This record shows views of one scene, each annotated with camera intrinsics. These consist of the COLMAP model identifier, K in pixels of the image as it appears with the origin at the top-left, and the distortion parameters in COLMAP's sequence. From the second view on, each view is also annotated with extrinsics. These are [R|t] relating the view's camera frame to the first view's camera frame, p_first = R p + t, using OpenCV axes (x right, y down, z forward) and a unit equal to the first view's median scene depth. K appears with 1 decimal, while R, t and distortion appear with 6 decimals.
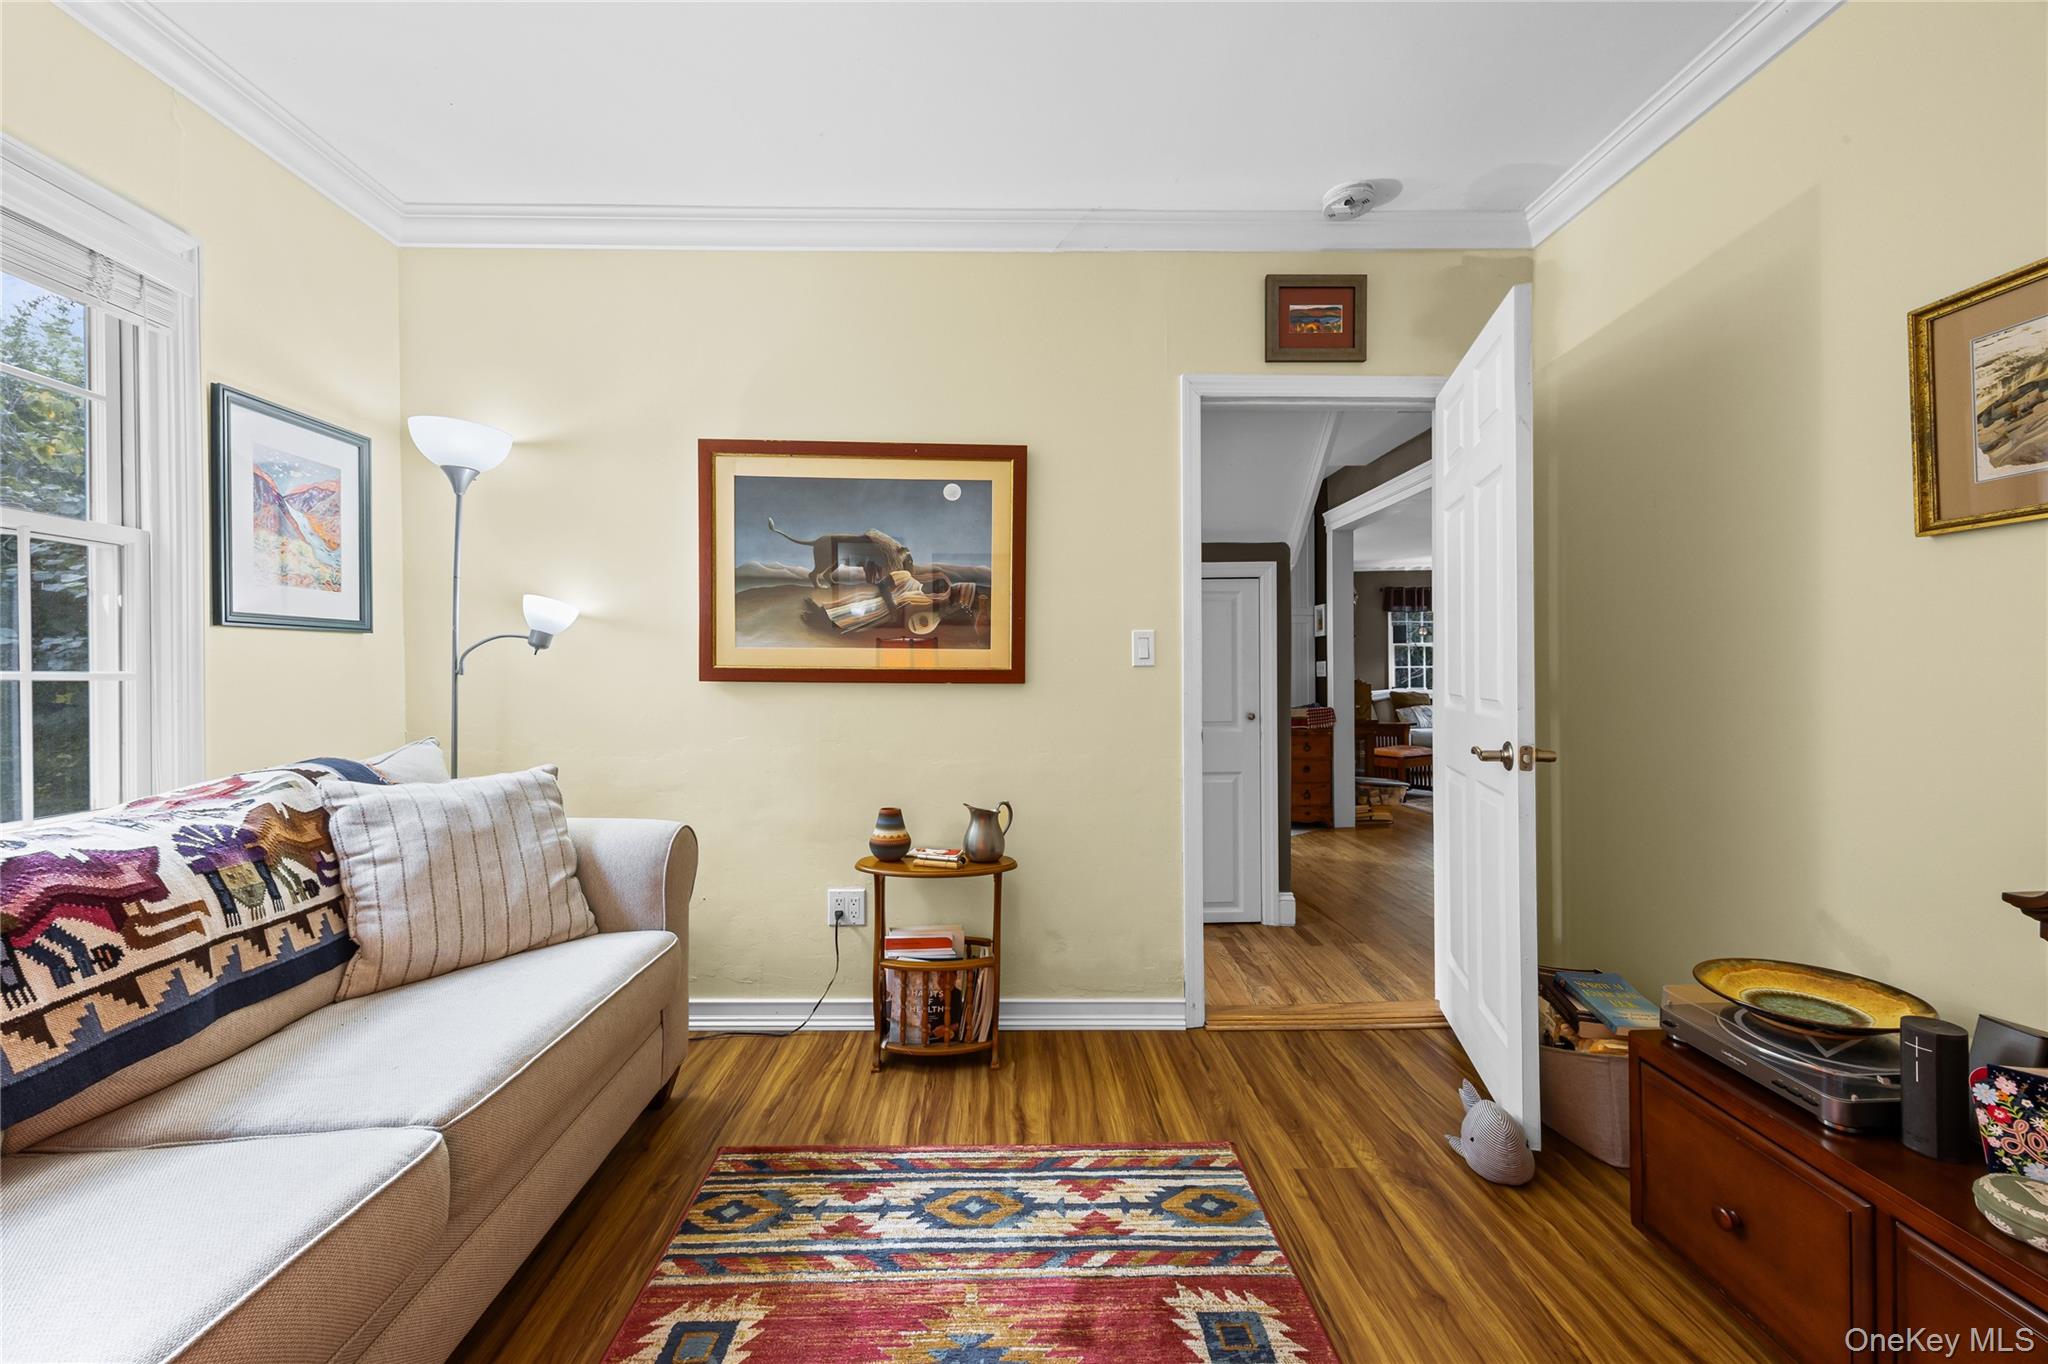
lens RADIAL K [[802.3, 0, 1027.3], [0, 802.3, 673.3], [0, 0, 1]] dist [-0.000373, -0.000001]
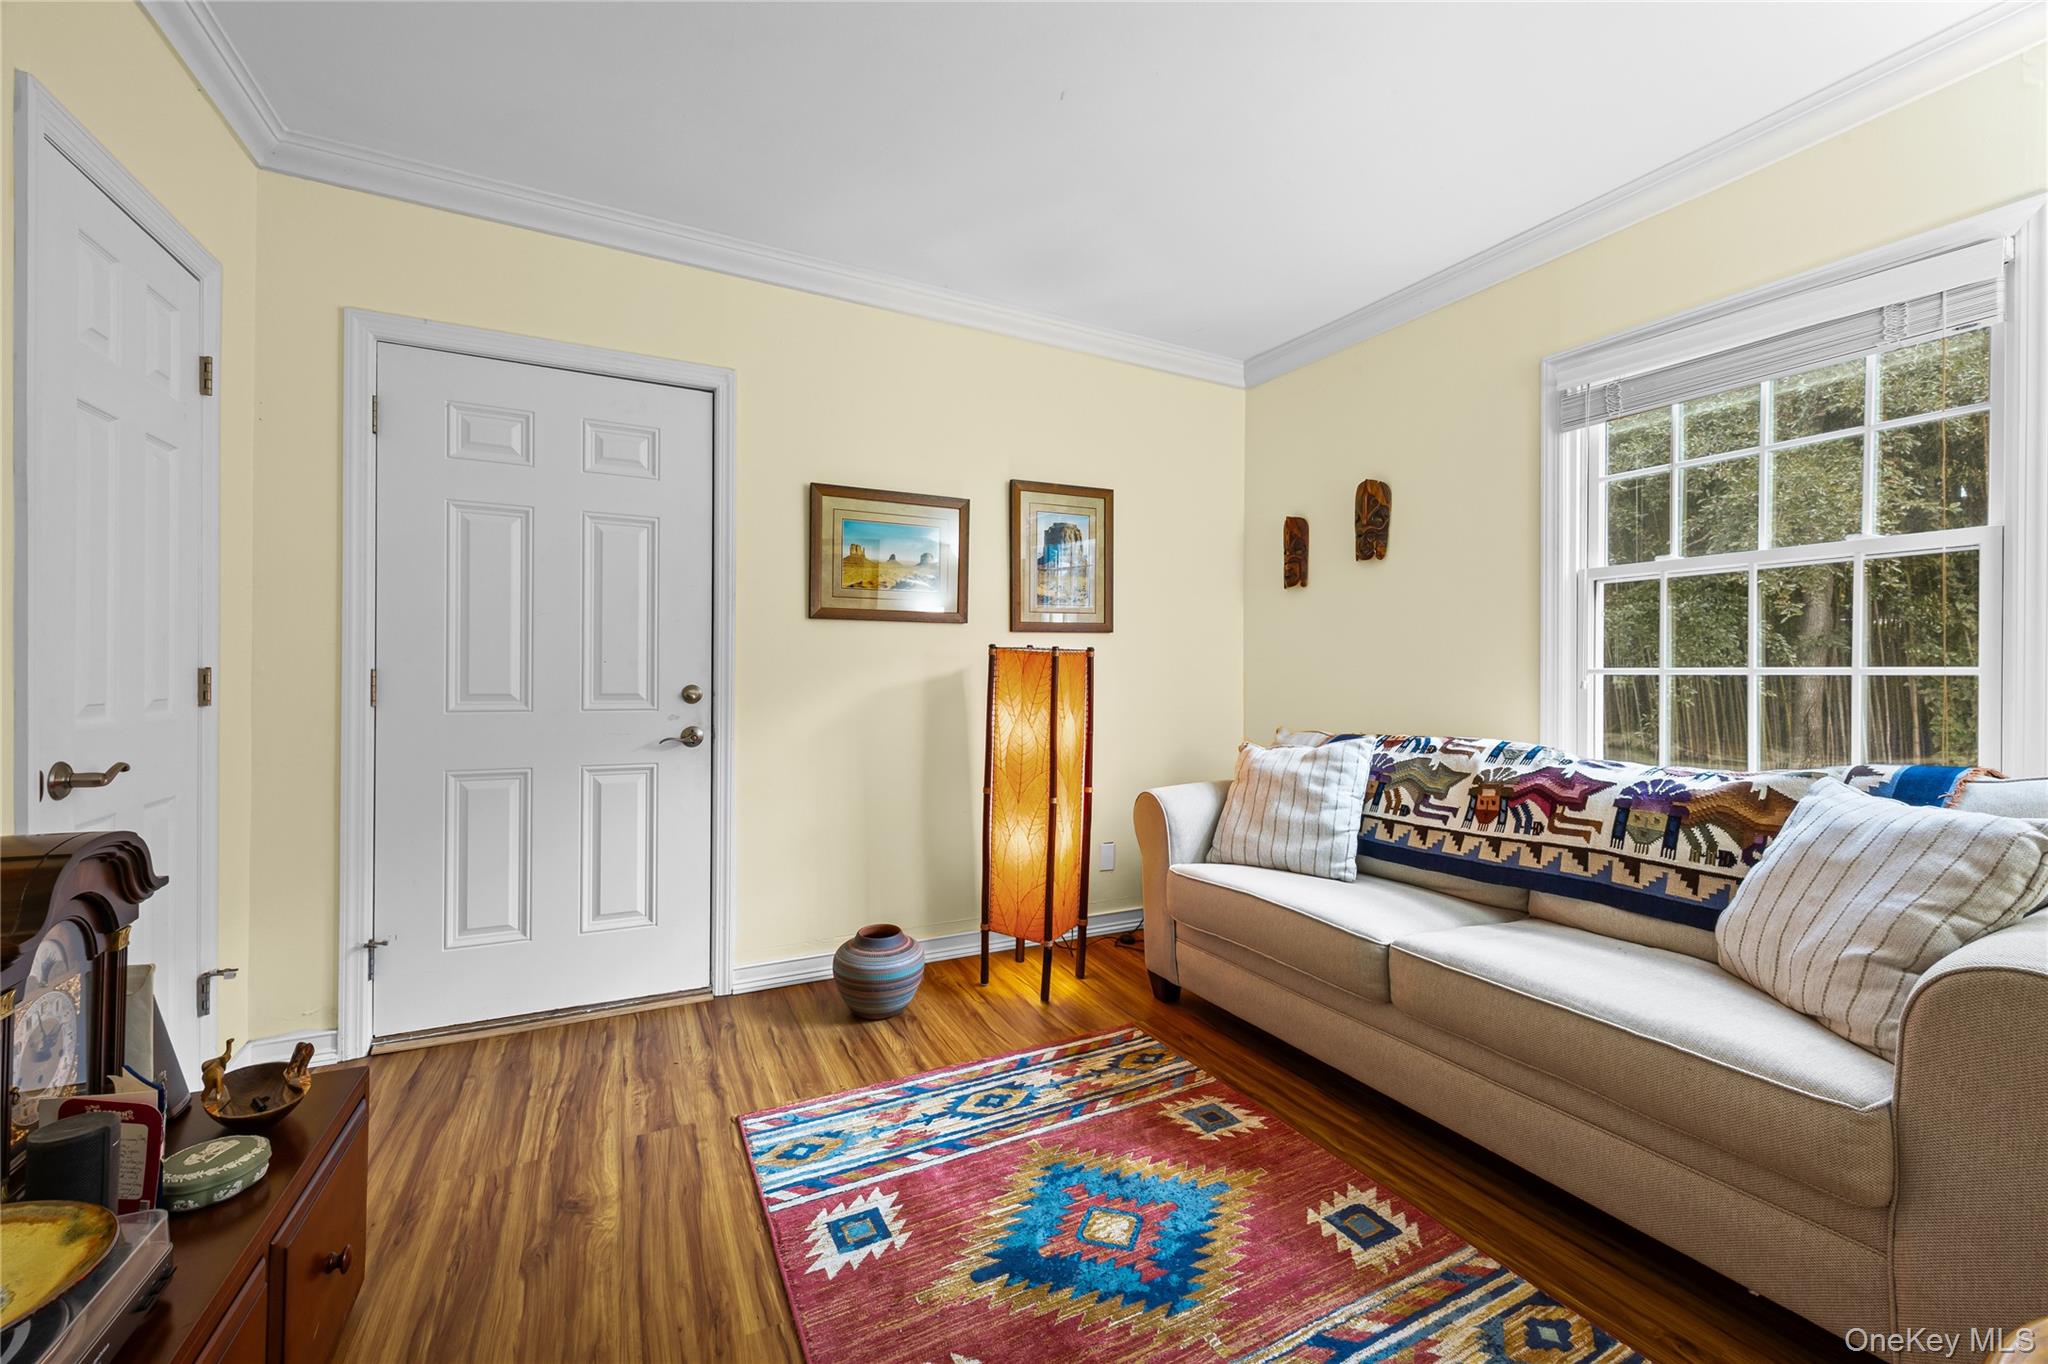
lens RADIAL K [[802.3, 0, 1024.2], [0, 802.3, 672.4], [0, 0, 1]] dist [-0.000373, -0.000001]
pose [[-0.904906, 0.000969, -0.425610, 0.544550], [-0.000151, 0.999997, 0.002598, 0.002767], [0.425611, 0.002416, -0.904903, 1.813744]]
